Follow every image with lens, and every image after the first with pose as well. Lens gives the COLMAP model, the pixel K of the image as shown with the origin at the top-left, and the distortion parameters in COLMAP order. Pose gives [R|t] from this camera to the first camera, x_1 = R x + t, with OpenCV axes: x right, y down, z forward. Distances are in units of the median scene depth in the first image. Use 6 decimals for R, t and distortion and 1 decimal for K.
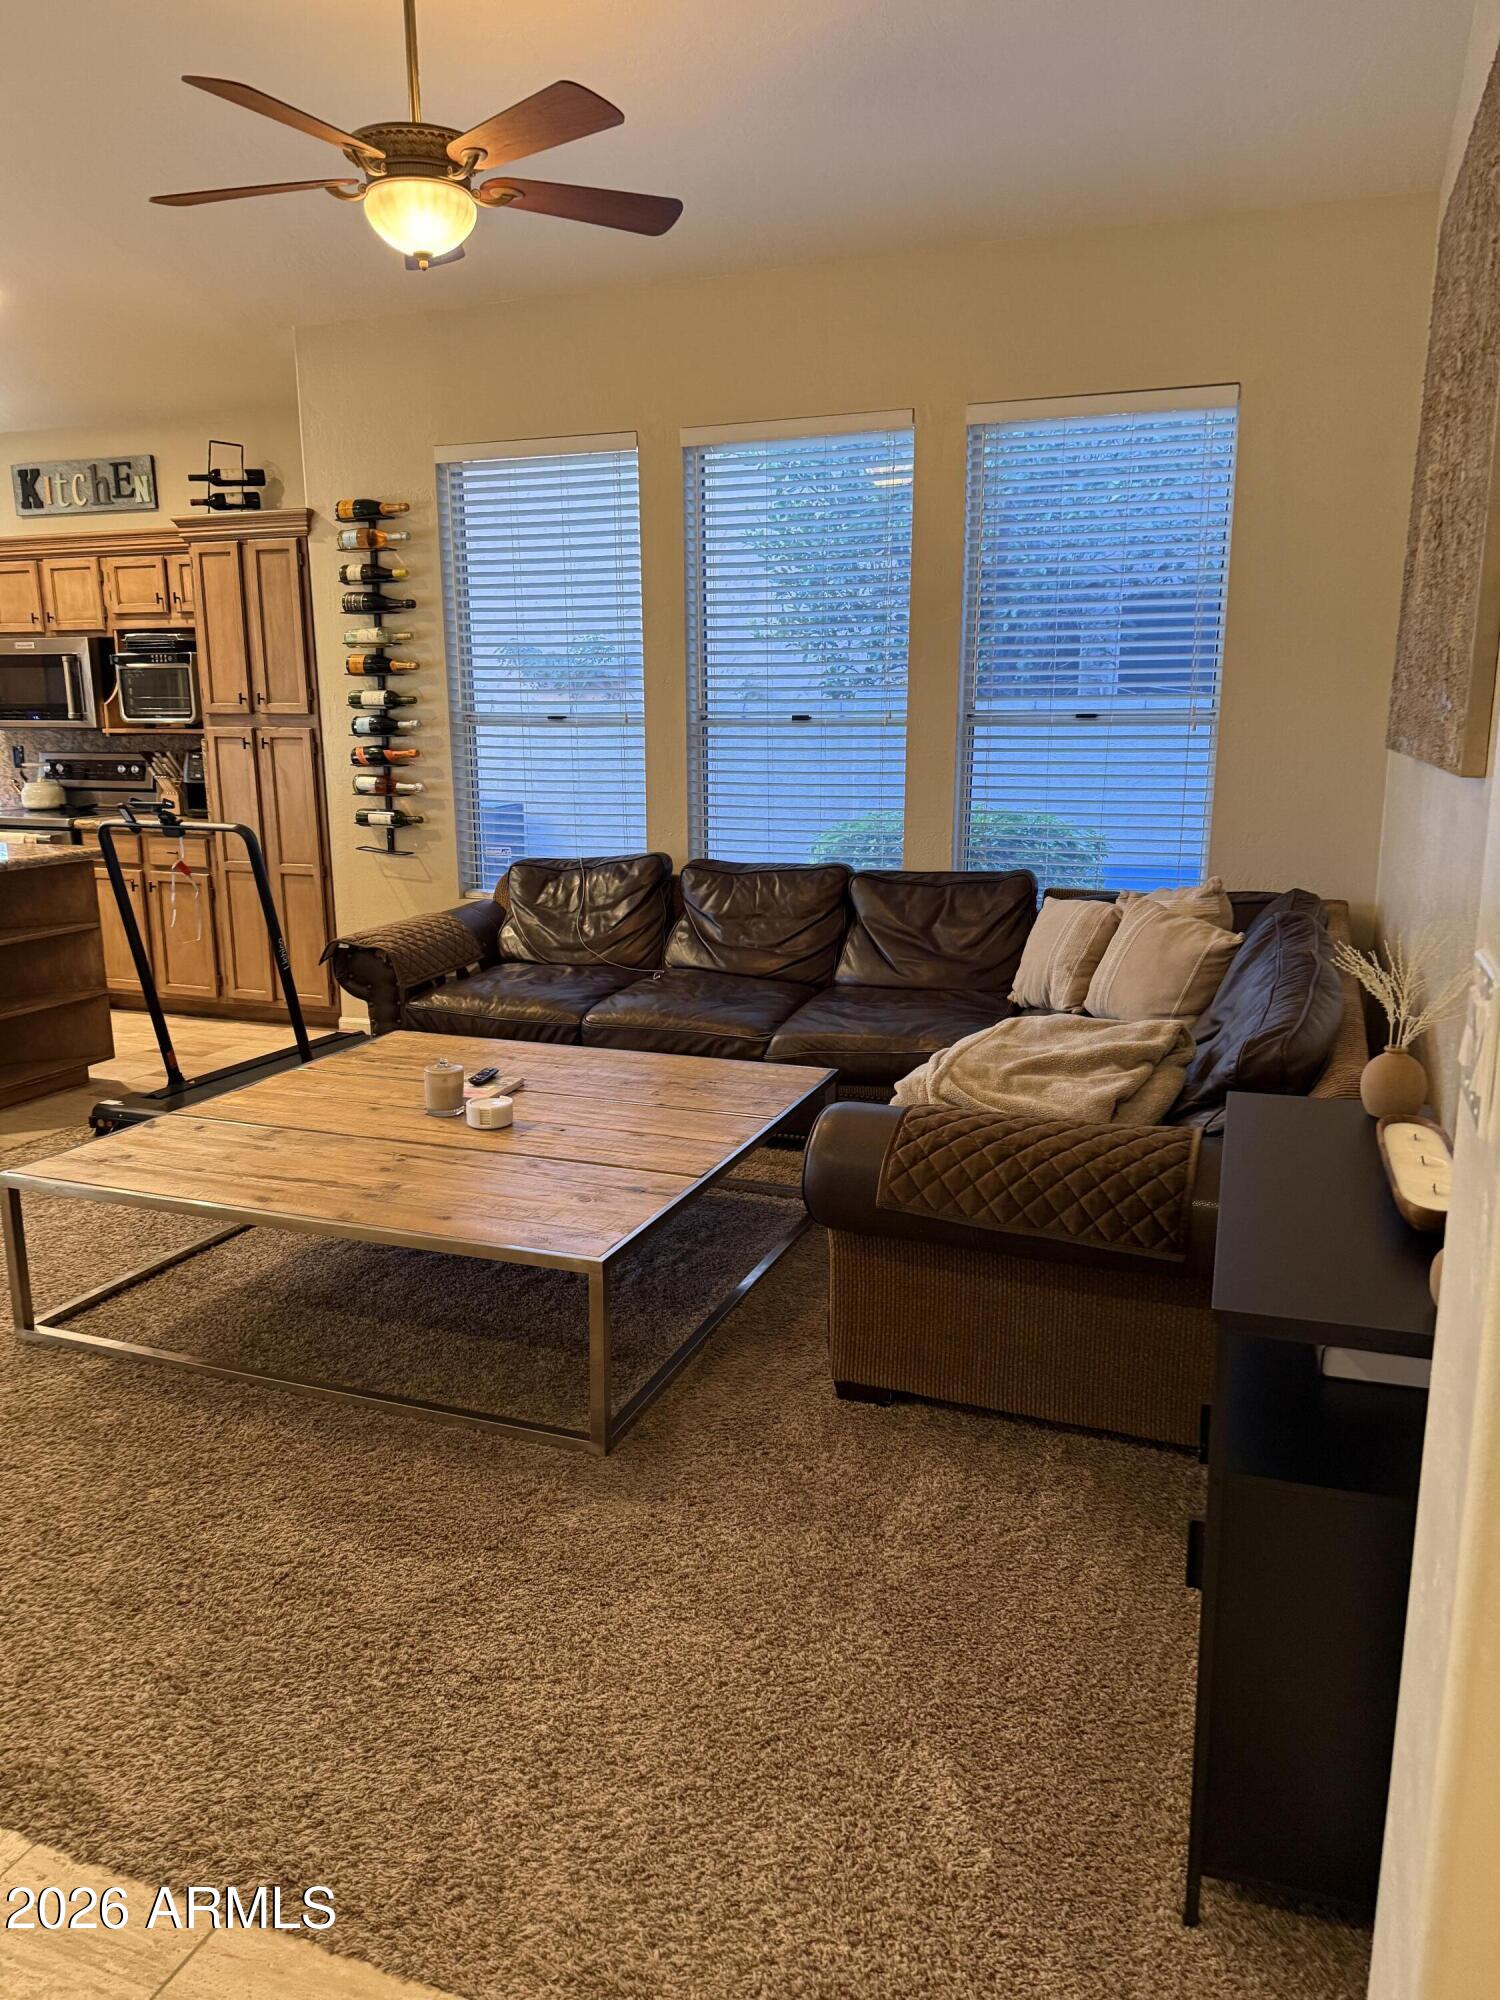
lens RADIAL K [[1402.4, 0, 753.8], [0, 1402.4, 1010.9], [0, 0, 1]] dist [0.052793, -0.073294]
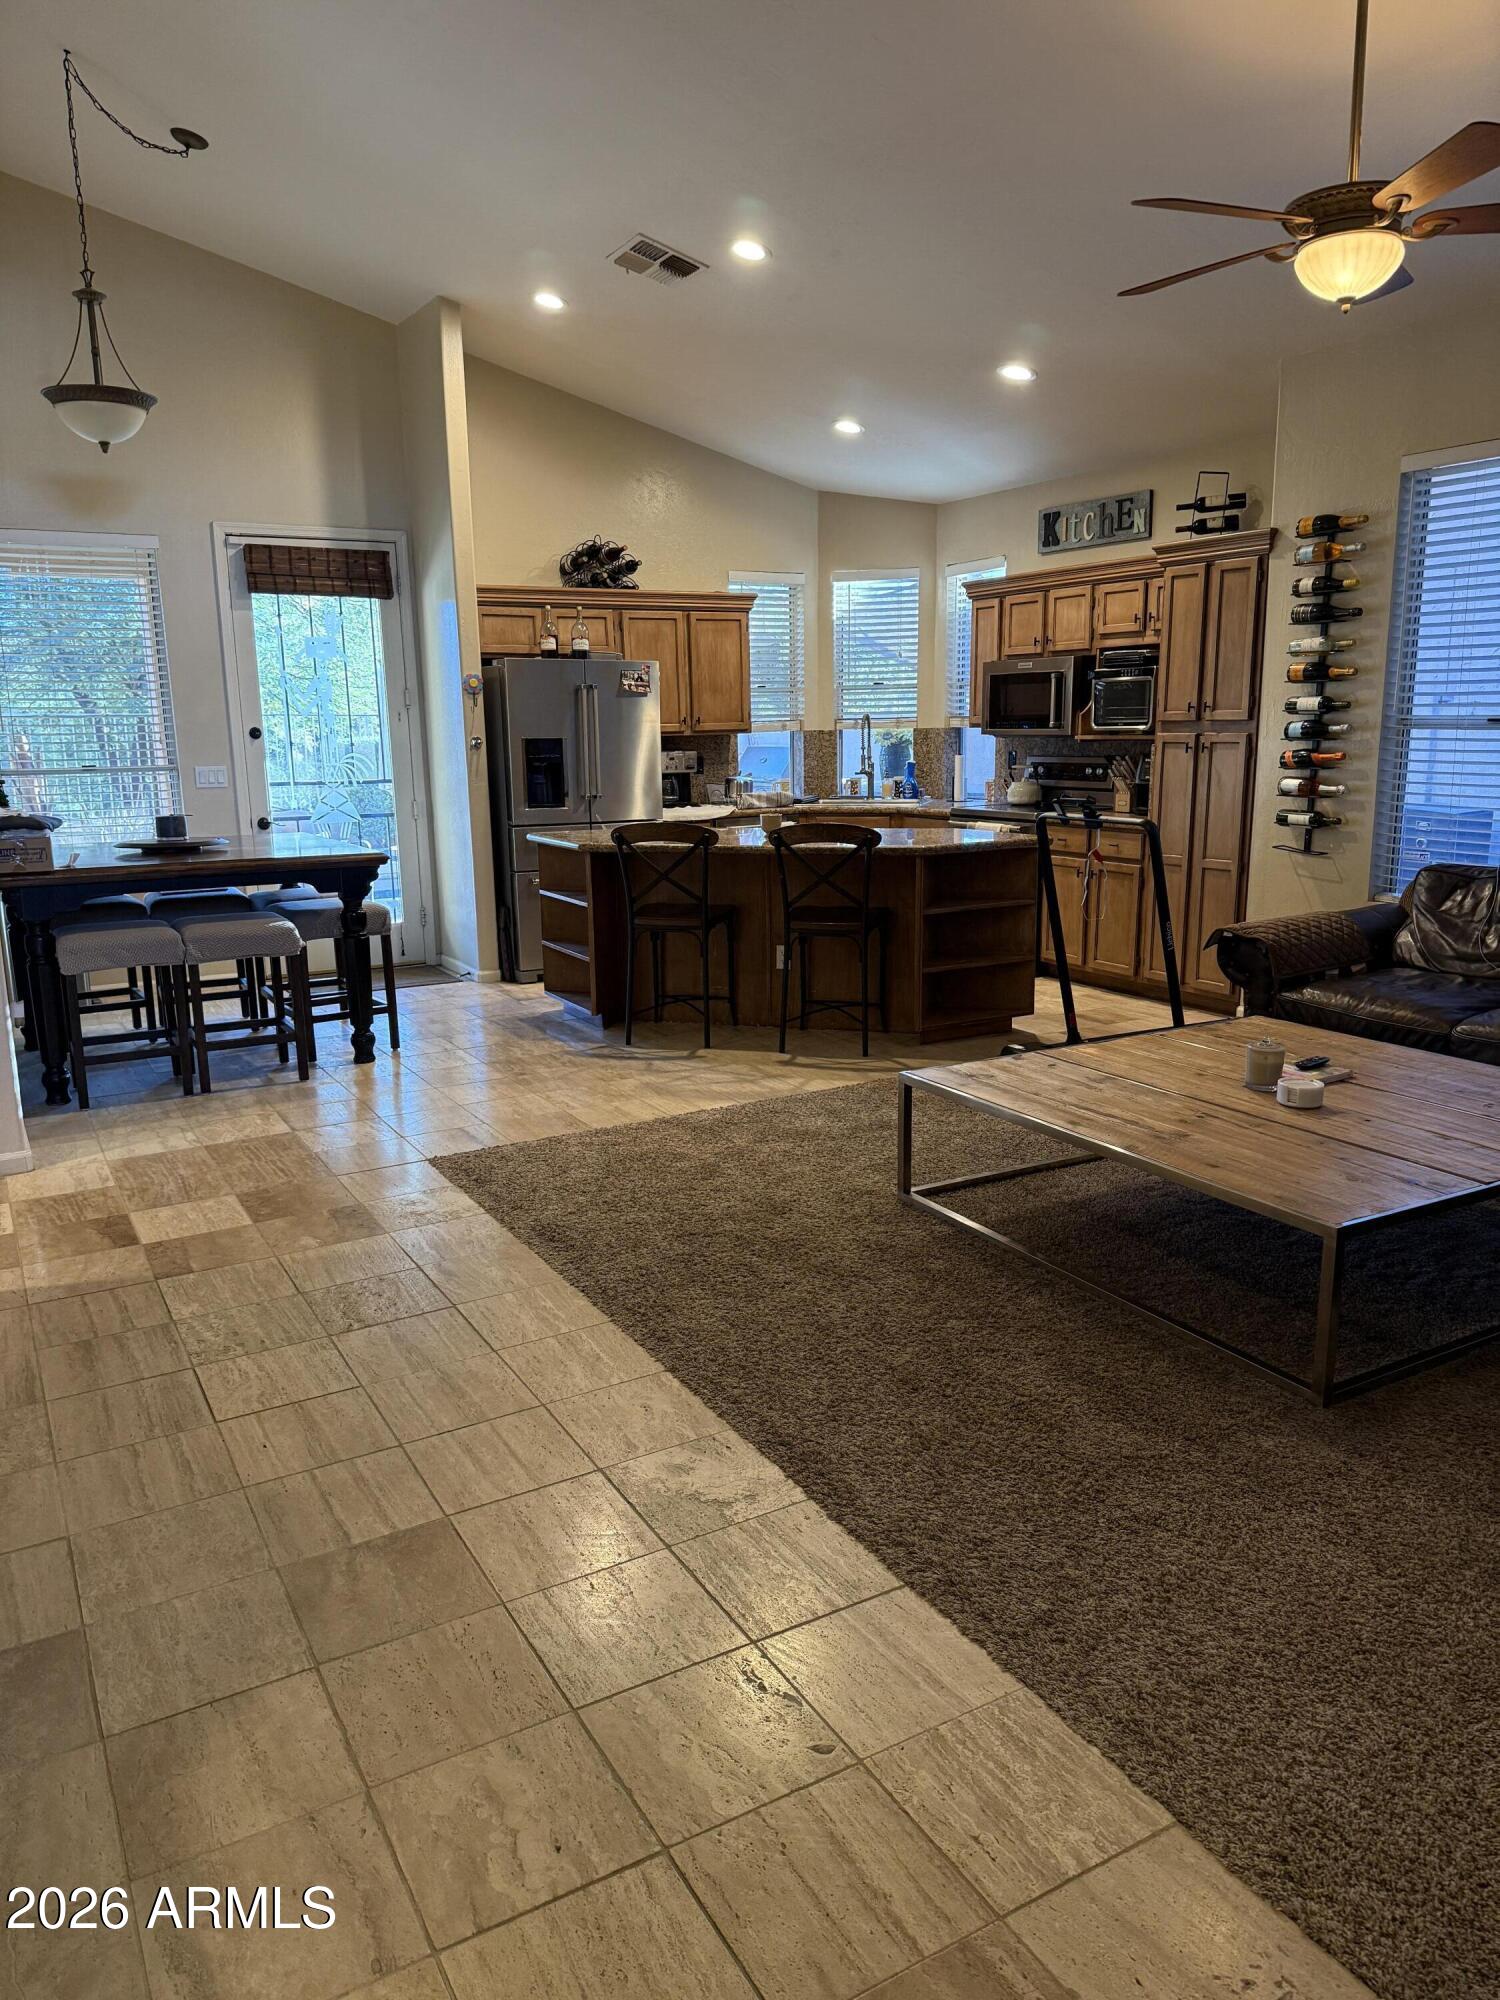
lens RADIAL K [[1402.4, 0, 753.8], [0, 1402.4, 1010.9], [0, 0, 1]] dist [0.052793, -0.073294]
pose [[0.774589, 0.120751, -0.620831, 0.094928], [-0.122091, 0.991690, 0.040554, 0.011519], [0.620569, 0.044385, 0.782895, -0.066092]]
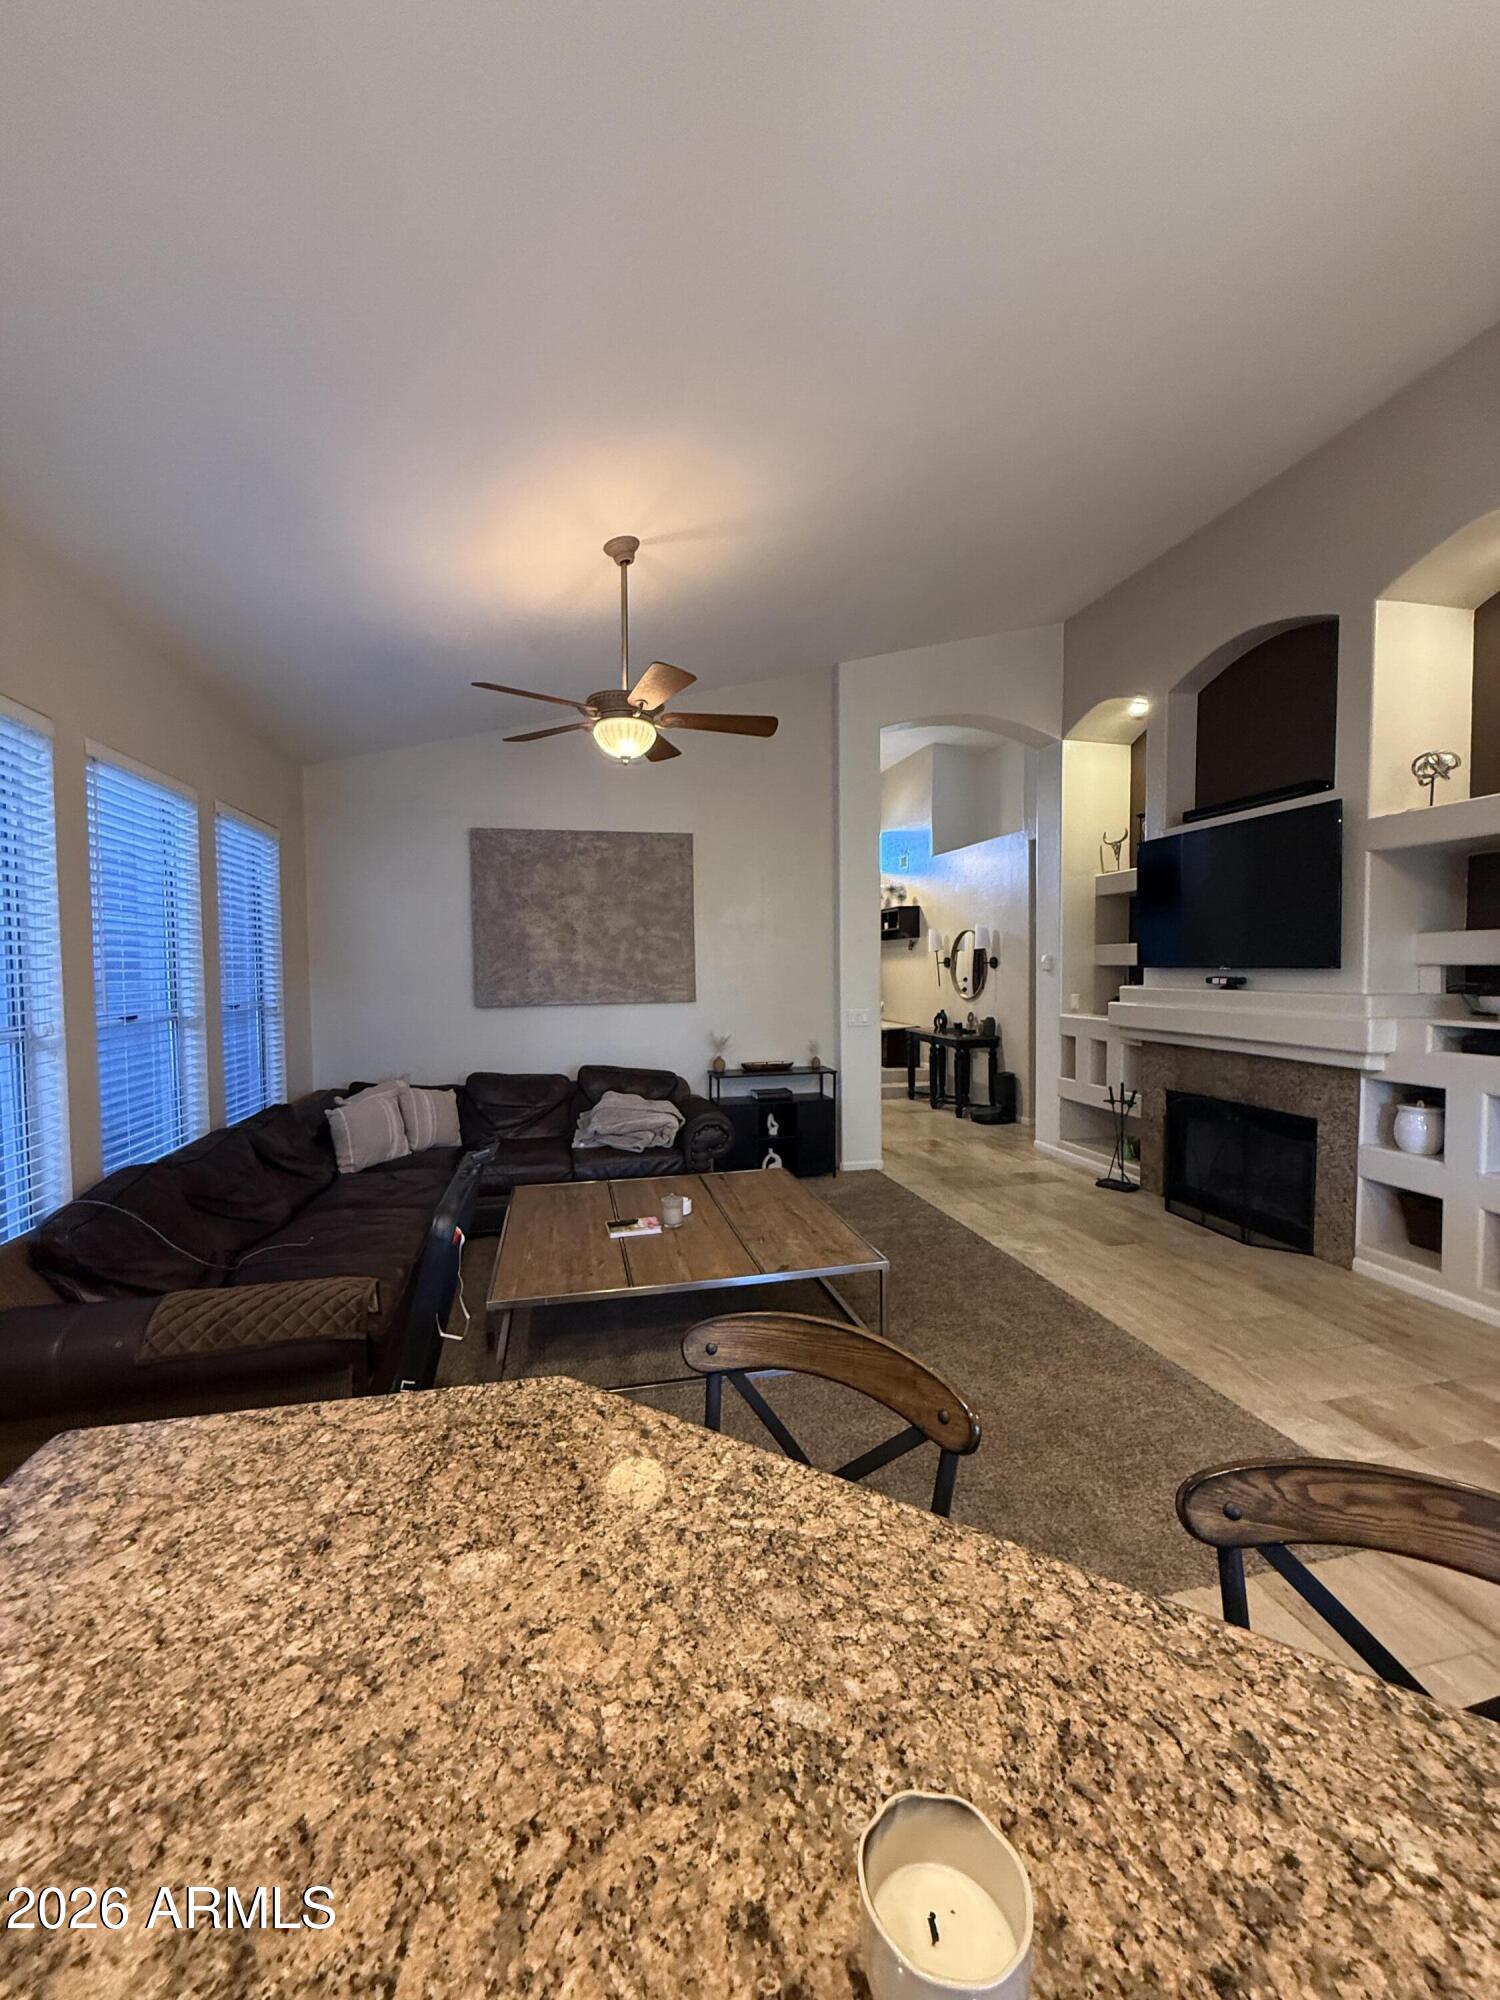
lens RADIAL K [[795.6, 0, 745.2], [0, 795.6, 997.5], [0, 0, 1]] dist [0.001736, 0.000012]
pose [[-0.546671, -0.017544, 0.837164, -0.702457], [0.193937, 0.969943, 0.146968, -0.212035], [-0.814579, 0.242700, -0.526837, 0.880772]]
